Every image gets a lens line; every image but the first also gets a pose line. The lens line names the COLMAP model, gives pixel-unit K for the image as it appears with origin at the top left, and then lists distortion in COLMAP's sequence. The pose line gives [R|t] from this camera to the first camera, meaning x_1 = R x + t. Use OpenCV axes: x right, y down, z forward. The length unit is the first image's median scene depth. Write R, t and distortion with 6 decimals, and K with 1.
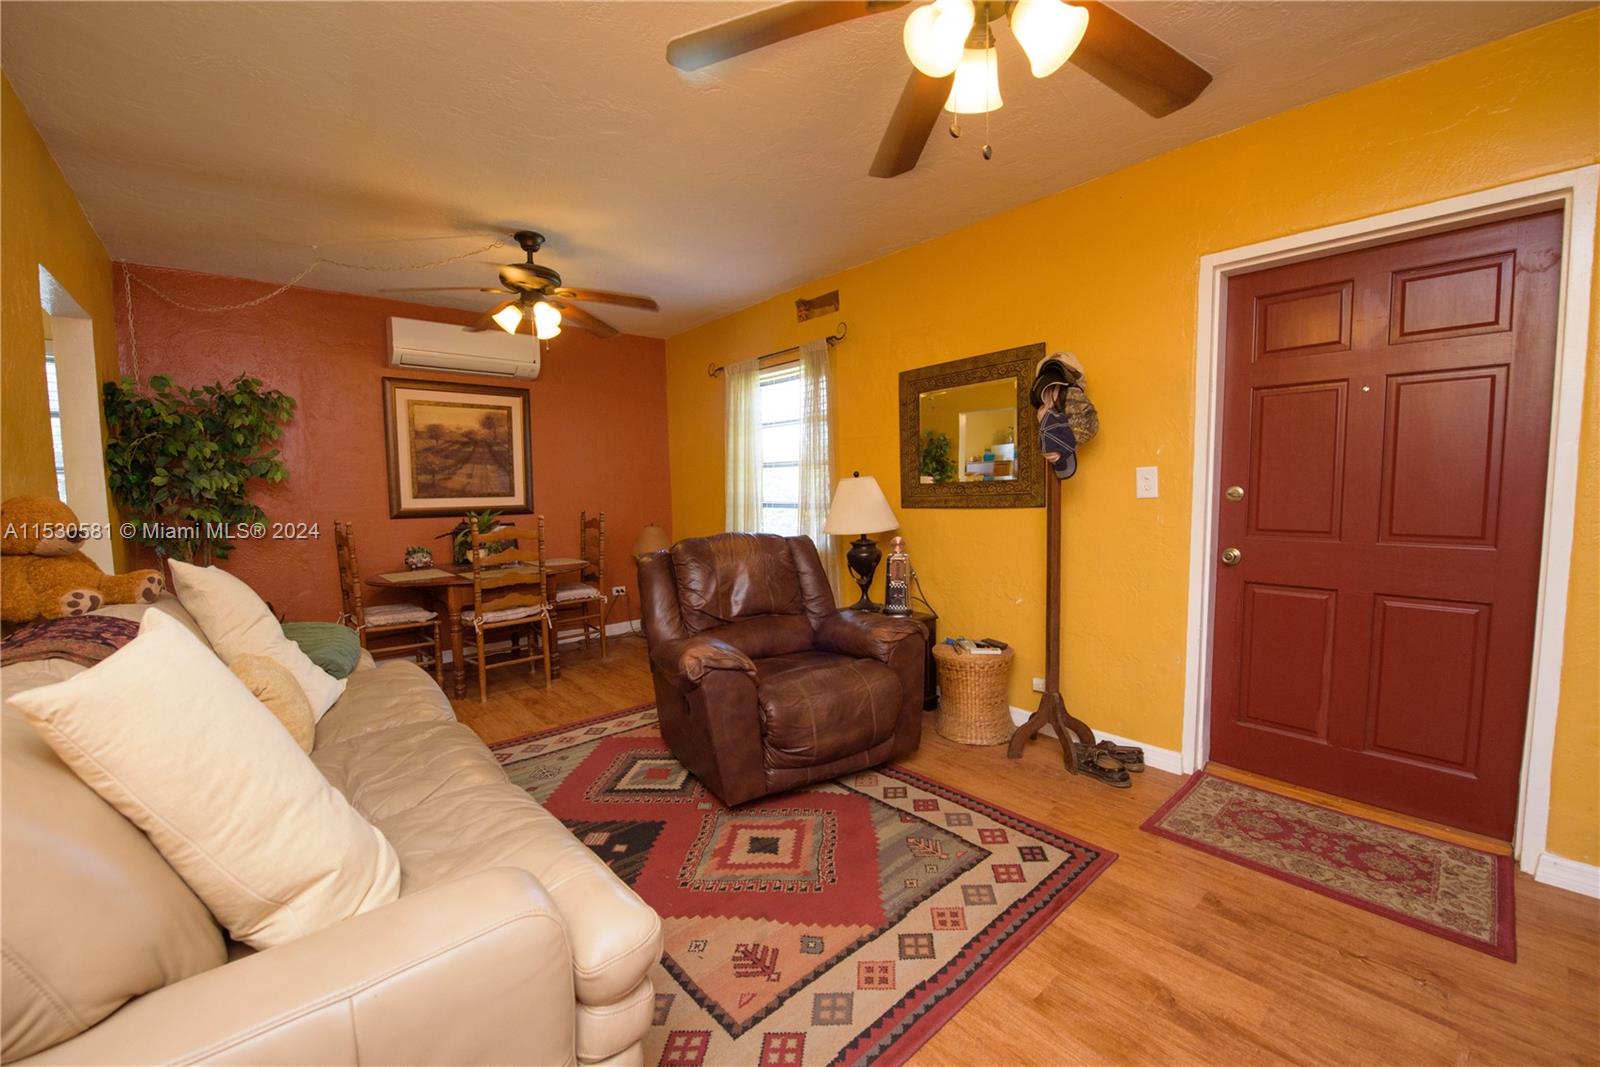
lens RADIAL K [[639.8, 0, 802.6], [0, 639.8, 534.2], [0, 0, 1]] dist [-0.011041, -0.003306]
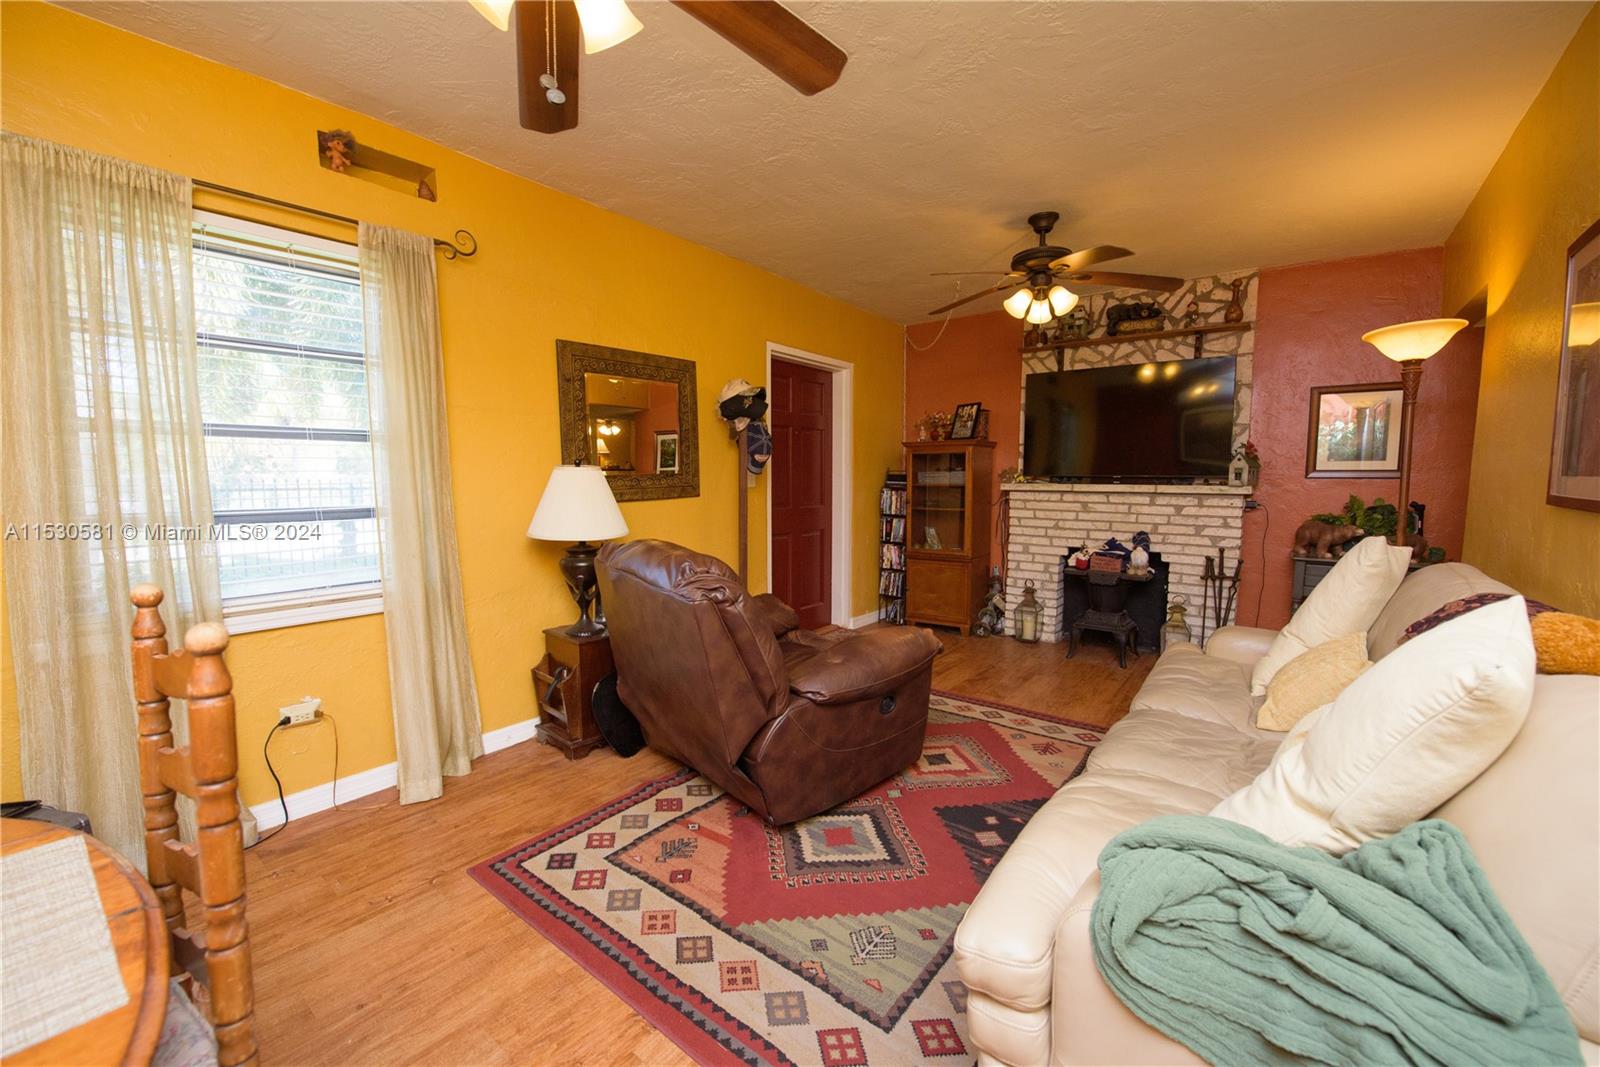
lens RADIAL K [[639.8, 0, 809.6], [0, 639.8, 533.9], [0, 0, 1]] dist [-0.011041, -0.003306]
pose [[-0.205568, -0.070939, 0.976068, -0.841027], [0.078890, 0.992922, 0.088778, -0.061440], [-0.975458, 0.095252, -0.198516, 1.009663]]
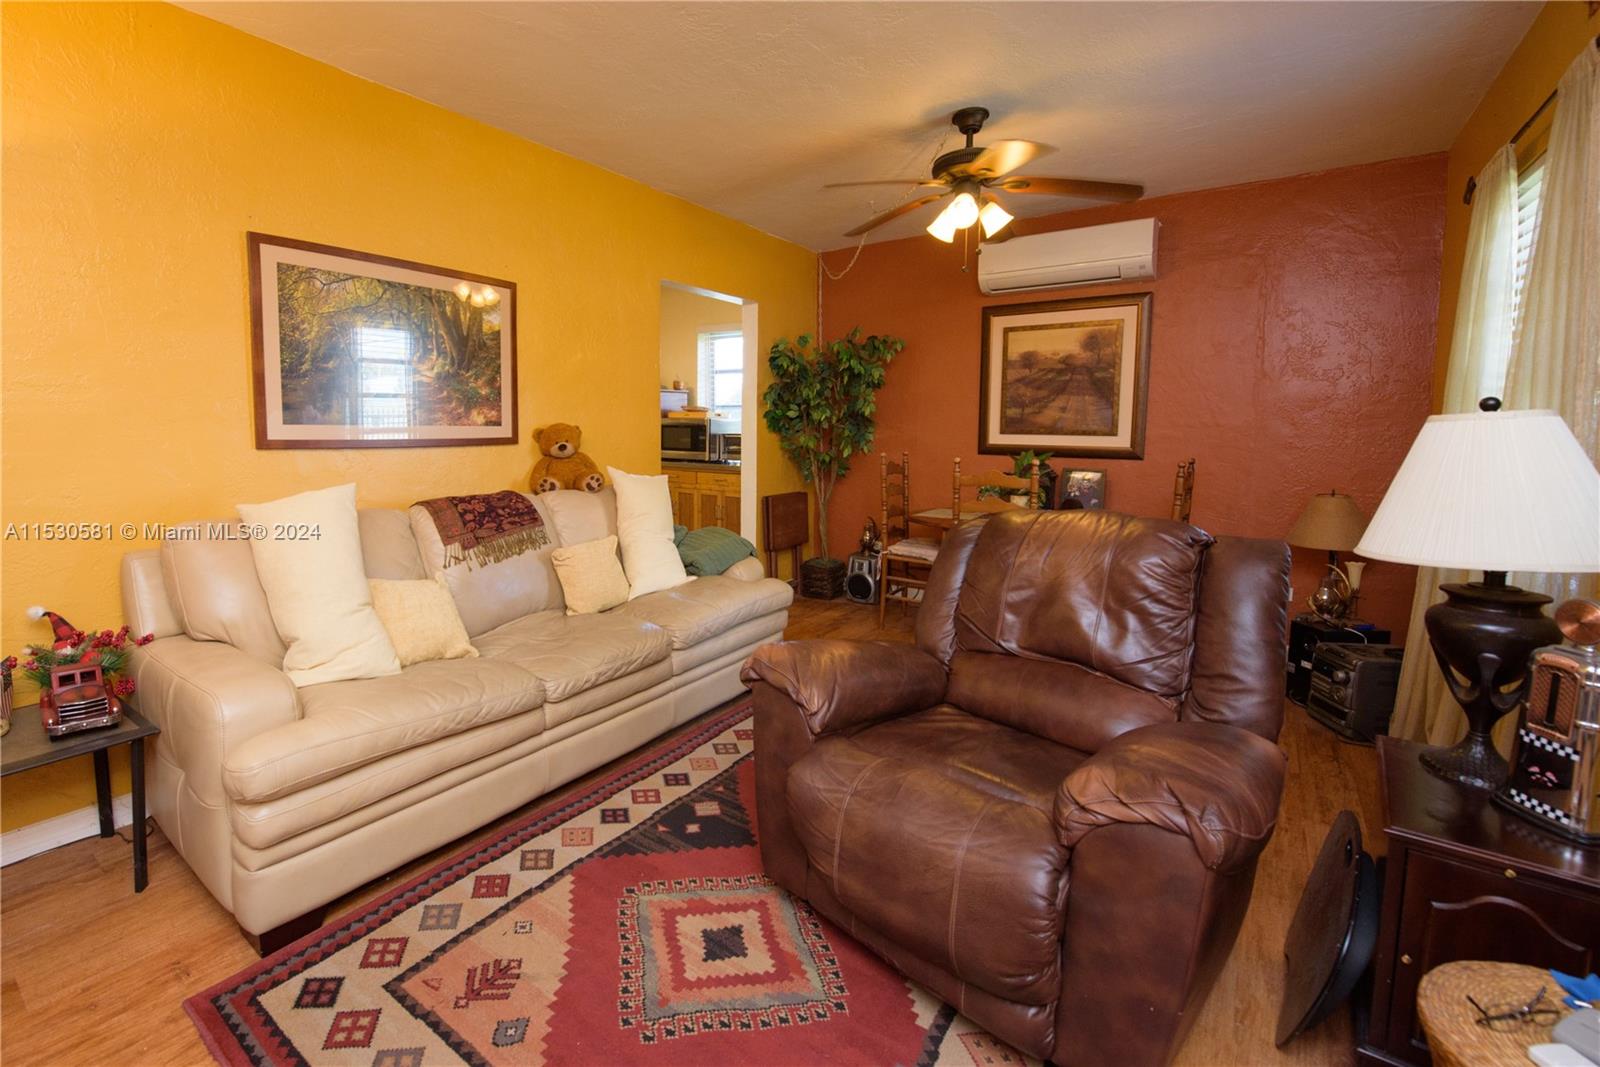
lens RADIAL K [[697.4, 0, 724.3], [0, 697.4, 487.3], [0, 0, 1]] dist [-0.018623, -0.000258]
pose [[0.198514, 0.105636, -0.974389, 0.432863], [-0.082892, 0.992422, 0.090704, -0.052482], [0.976586, 0.062763, 0.205766, 0.564425]]
